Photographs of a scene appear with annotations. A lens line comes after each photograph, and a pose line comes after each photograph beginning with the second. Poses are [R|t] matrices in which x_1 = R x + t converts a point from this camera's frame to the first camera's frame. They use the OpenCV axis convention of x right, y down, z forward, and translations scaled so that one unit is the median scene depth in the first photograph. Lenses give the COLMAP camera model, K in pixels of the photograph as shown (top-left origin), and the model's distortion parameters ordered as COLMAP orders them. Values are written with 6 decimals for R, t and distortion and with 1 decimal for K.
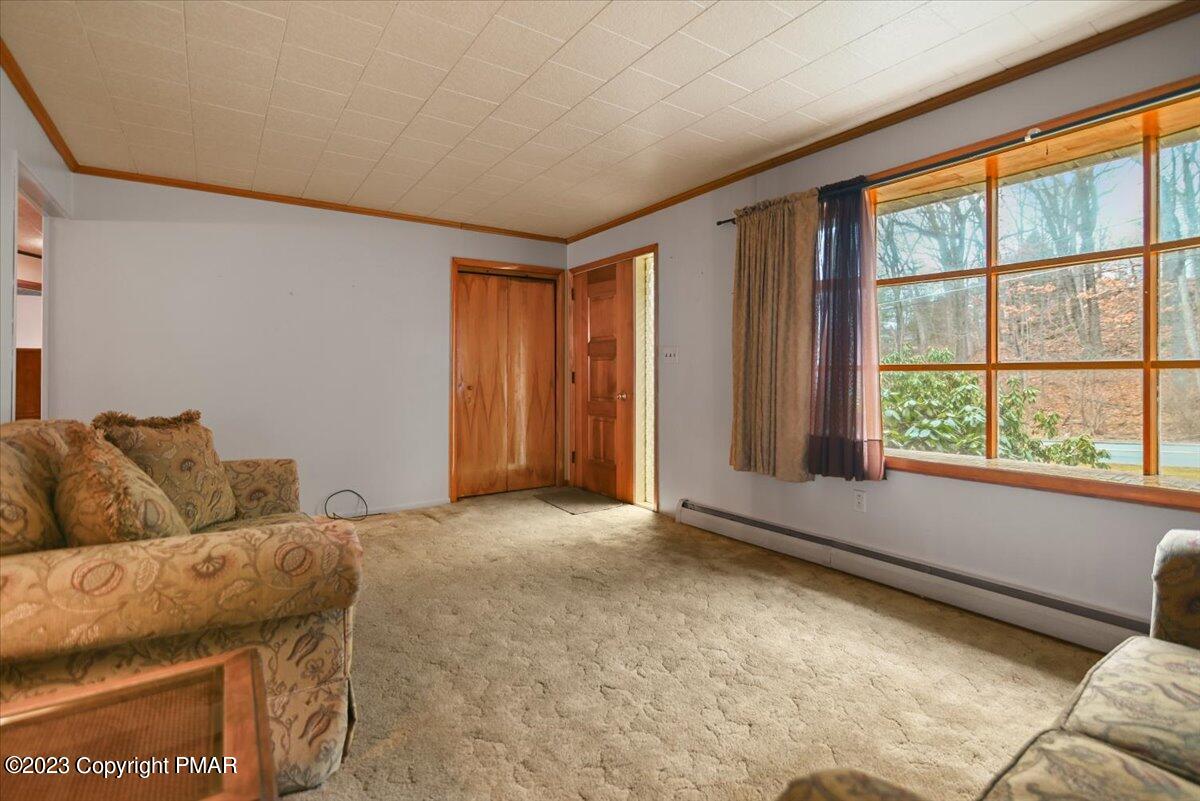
lens RADIAL K [[558.0, 0, 600.4], [0, 558.0, 381.1], [0, 0, 1]] dist [-0.017056, -0.000496]
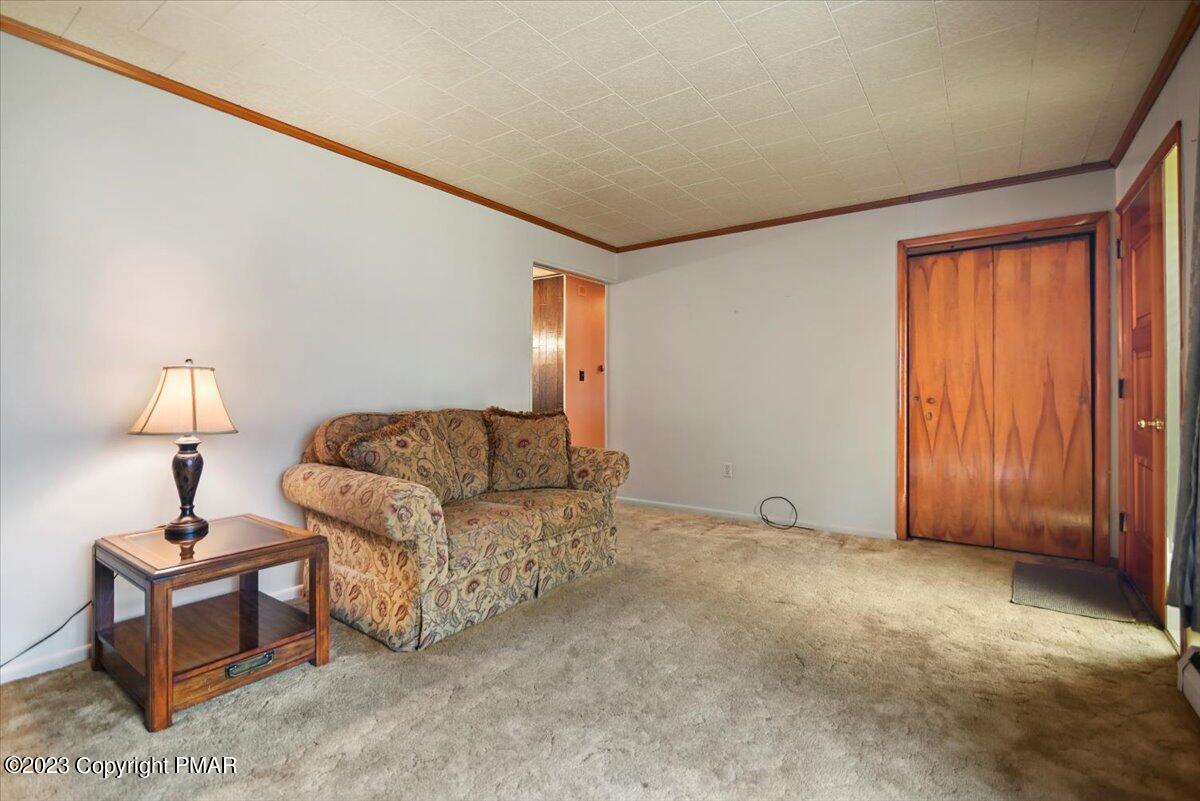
lens RADIAL K [[551.0, 0, 599.4], [0, 551.0, 386.4], [0, 0, 1]] dist [-0.007579, -0.000278]
pose [[0.344150, 0.003228, -0.938909, 0.525388], [-0.009453, 0.999955, -0.000027, -0.005811], [0.938867, 0.008885, 0.344165, 0.467981]]
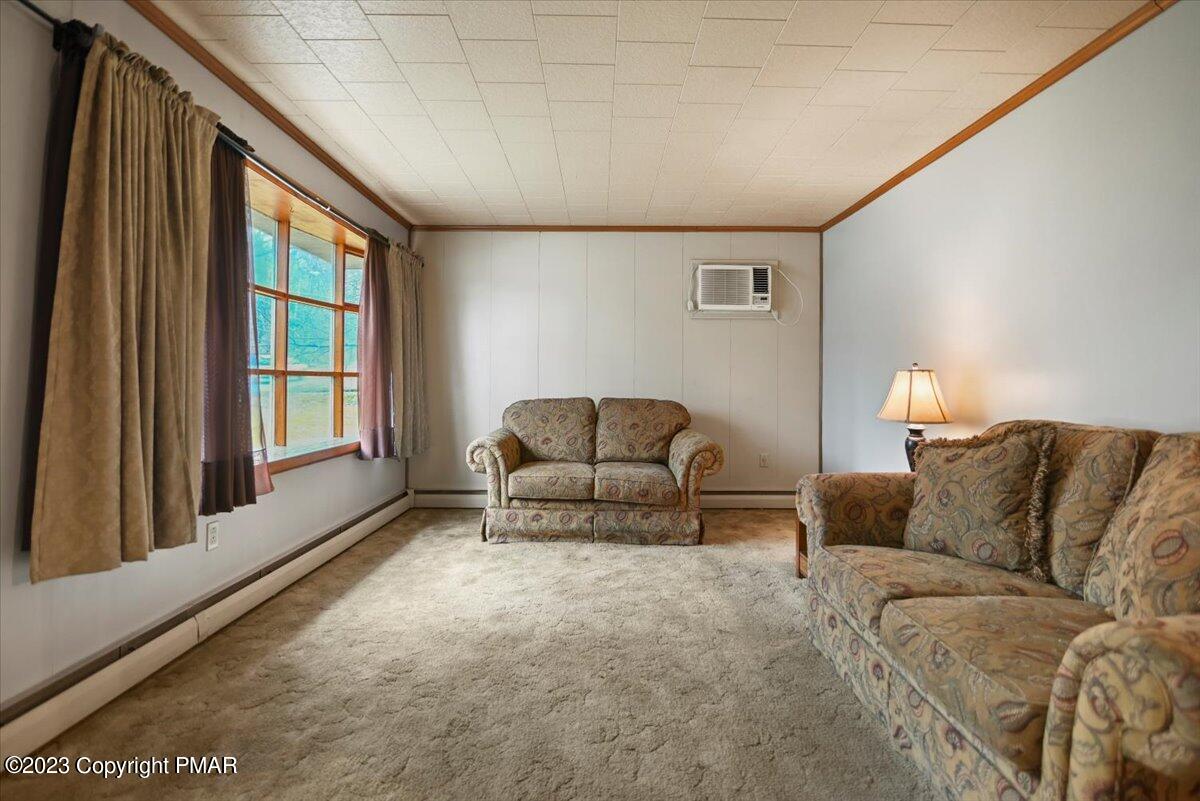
lens RADIAL K [[558.0, 0, 600.4], [0, 558.0, 381.1], [0, 0, 1]] dist [-0.017056, -0.000496]
pose [[-0.831283, 0.002912, 0.555841, -0.412526], [0.001039, 0.999993, -0.003685, -0.003743], [-0.555848, -0.002486, -0.831280, 1.275844]]
